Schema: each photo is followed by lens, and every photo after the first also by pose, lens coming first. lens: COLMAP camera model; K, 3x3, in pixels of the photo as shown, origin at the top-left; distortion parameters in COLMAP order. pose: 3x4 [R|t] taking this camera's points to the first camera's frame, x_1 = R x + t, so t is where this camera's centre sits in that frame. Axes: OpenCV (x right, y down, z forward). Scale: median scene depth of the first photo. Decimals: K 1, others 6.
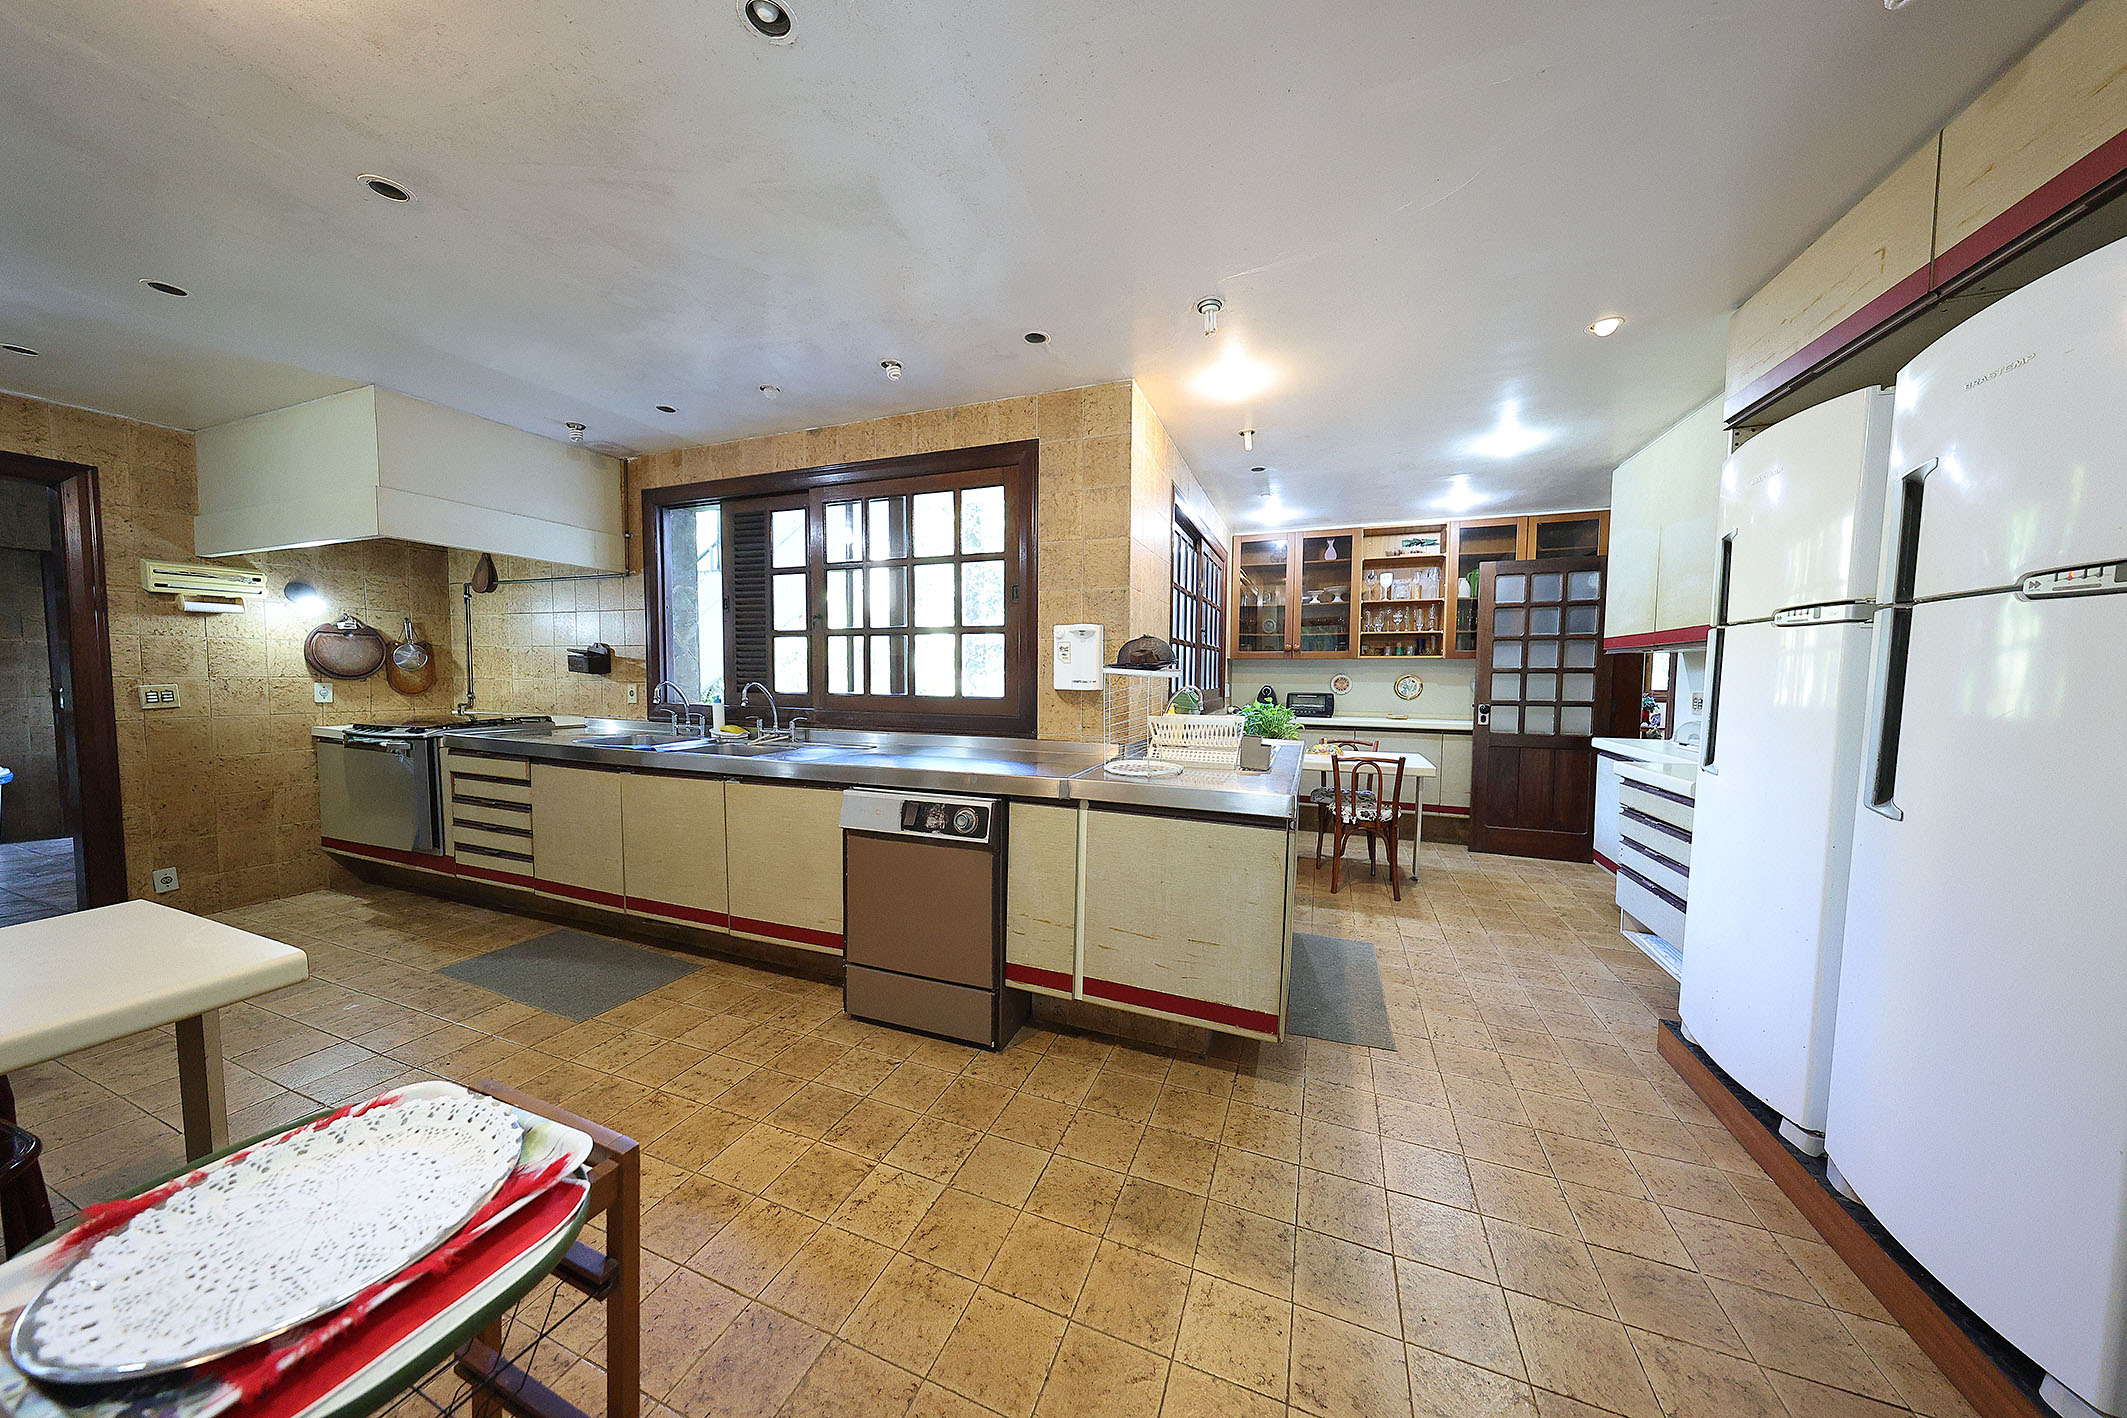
lens RADIAL K [[676.6, 0, 1052.4], [0, 676.6, 714.9], [0, 0, 1]] dist [-0.000318, -0.000067]
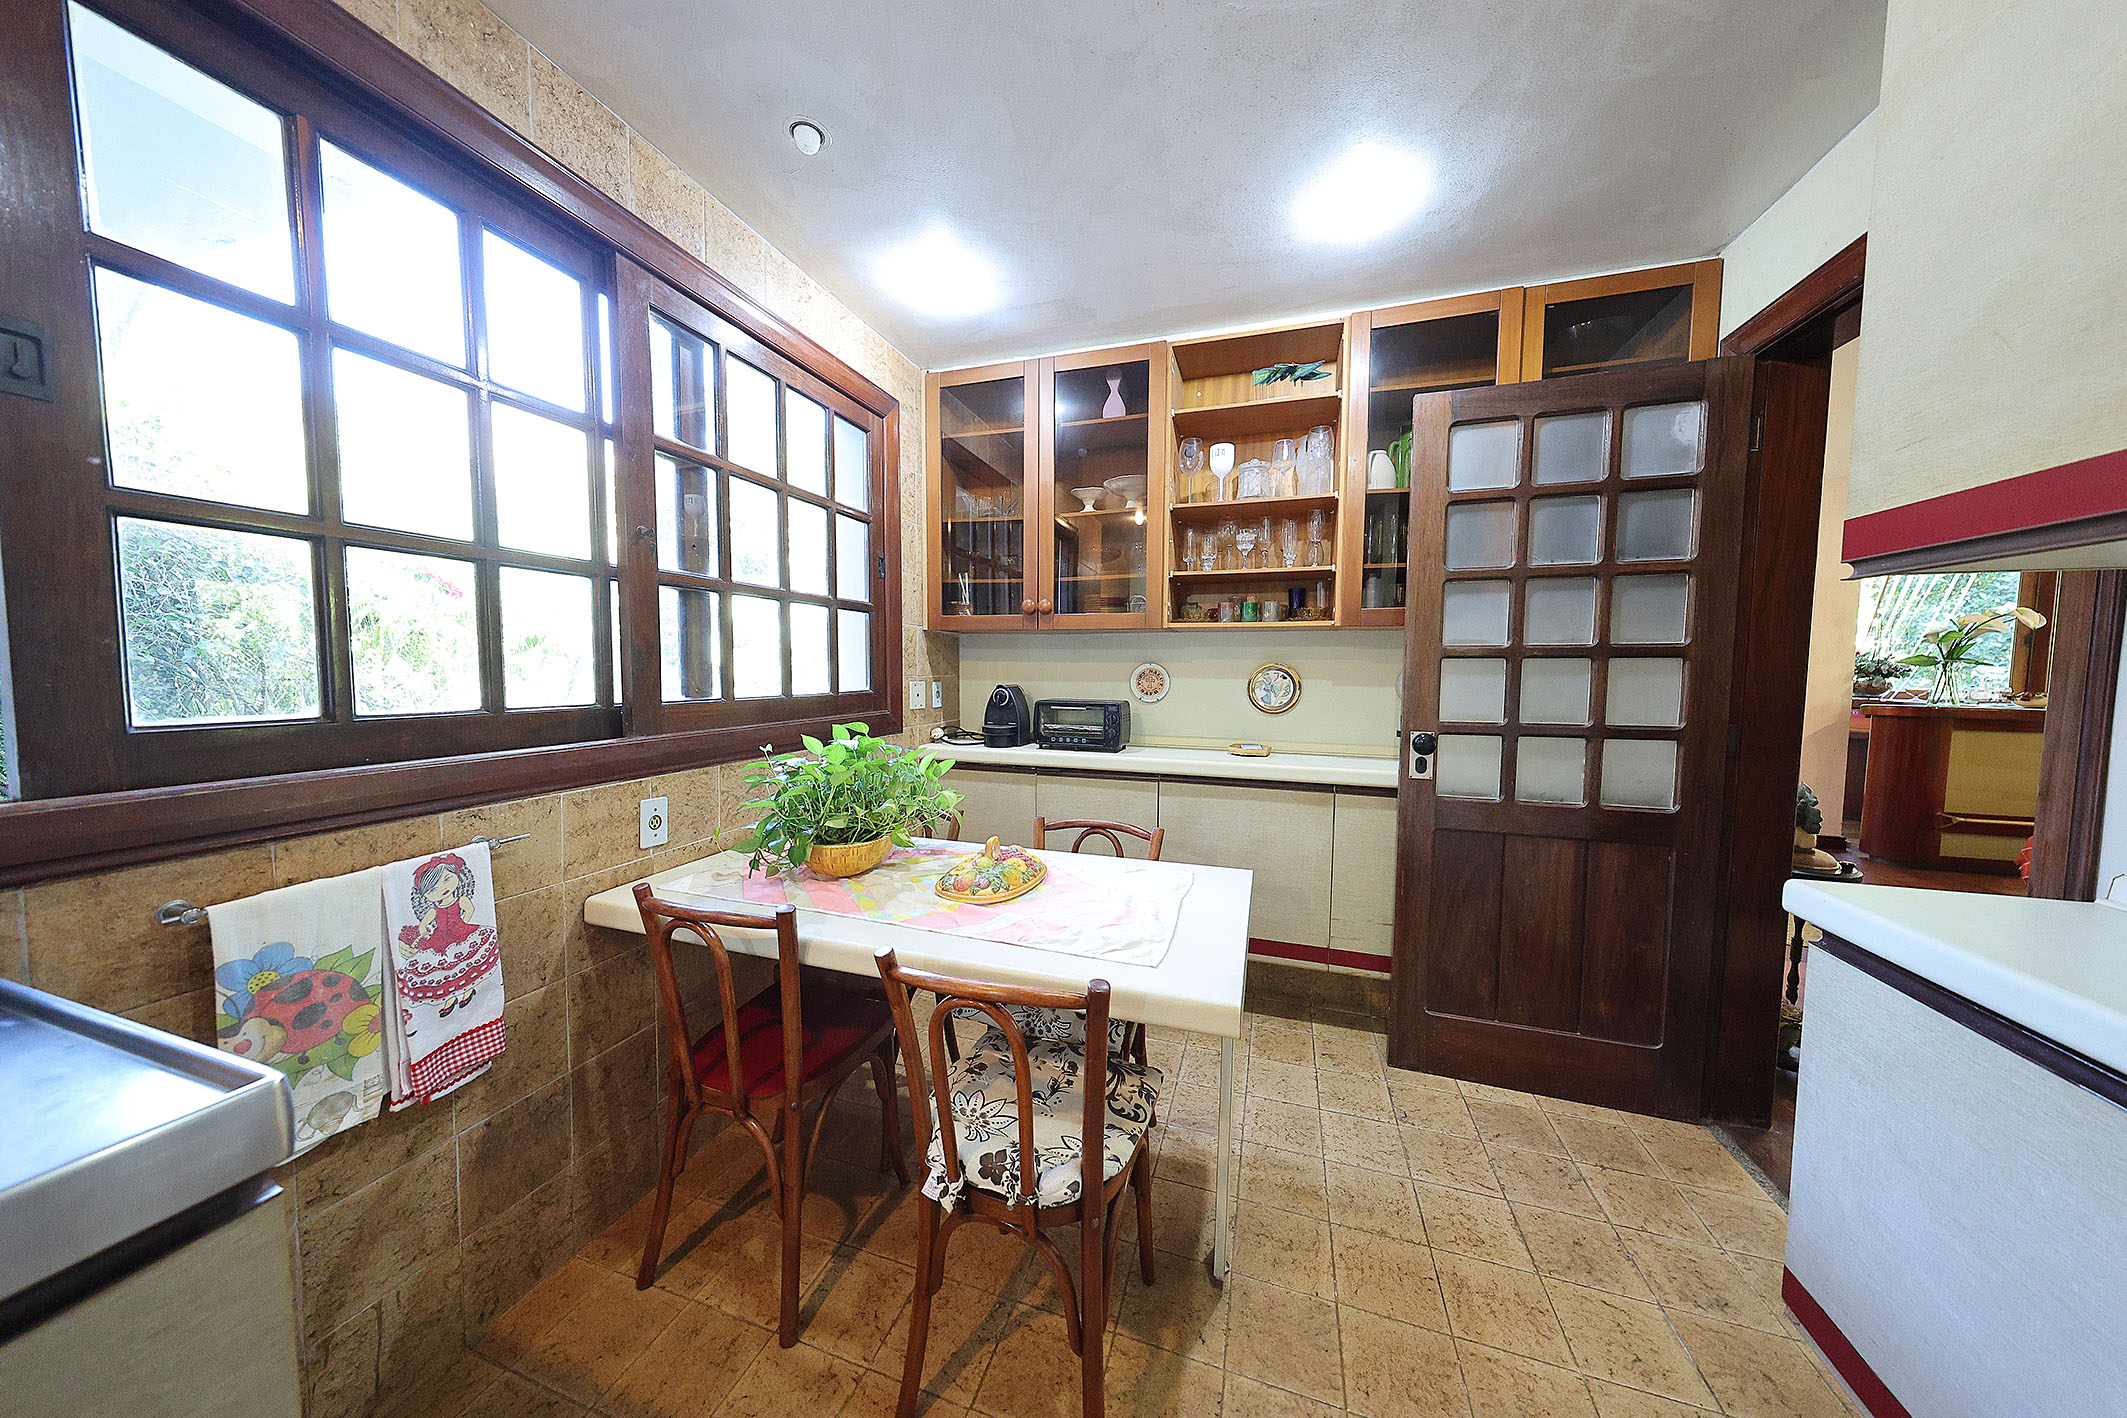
lens RADIAL K [[676.6, 0, 1052.9], [0, 676.6, 715.1], [0, 0, 1]] dist [-0.000318, -0.000067]
pose [[0.998145, -0.002428, 0.060831, 0.344476], [0.001881, 0.999957, 0.009047, -0.027408], [-0.060850, -0.008915, 0.998107, 0.534450]]
